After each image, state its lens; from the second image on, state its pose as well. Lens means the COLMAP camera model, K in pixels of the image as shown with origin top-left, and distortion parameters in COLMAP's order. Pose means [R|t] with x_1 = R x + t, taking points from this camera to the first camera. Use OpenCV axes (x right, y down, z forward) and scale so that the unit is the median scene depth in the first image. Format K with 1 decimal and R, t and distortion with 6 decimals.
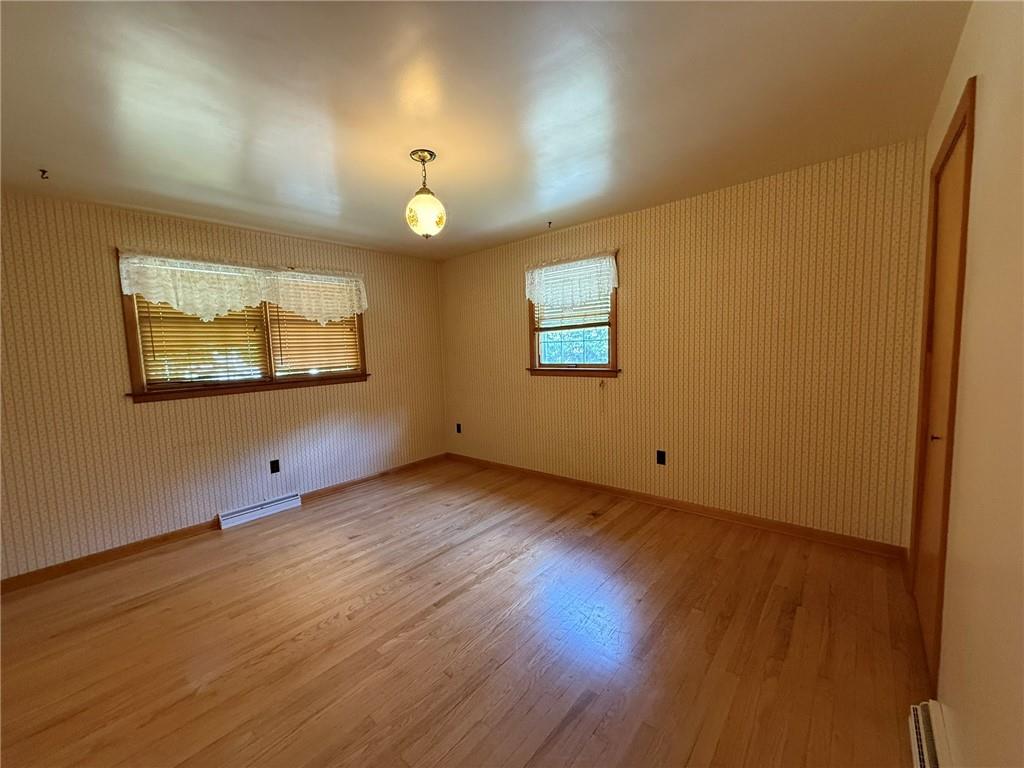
lens RADIAL K [[407.9, 0, 508.6], [0, 407.9, 385.0], [0, 0, 1]] dist [-0.001921, -0.000173]
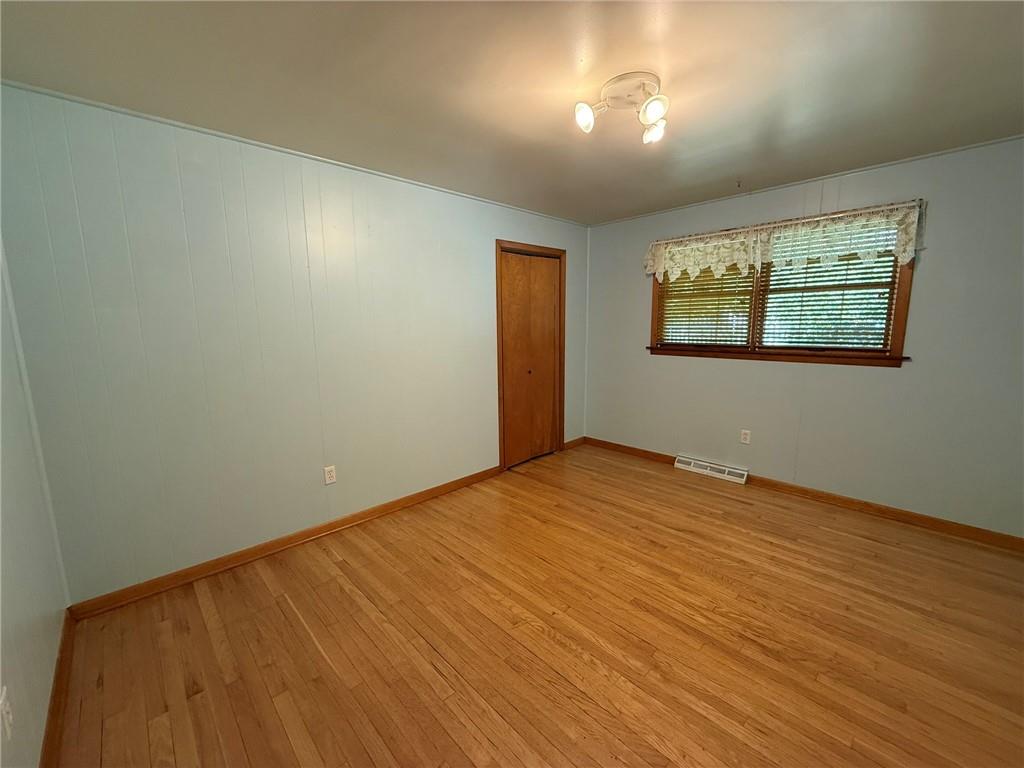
lens RADIAL K [[407.9, 0, 508.6], [0, 407.9, 385.0], [0, 0, 1]] dist [-0.001921, -0.000173]
pose [[-0.094669, 0.183908, -0.978374, 0.426135], [-0.083616, 0.977846, 0.191900, -0.065193], [0.991991, 0.099975, -0.077194, 0.522807]]
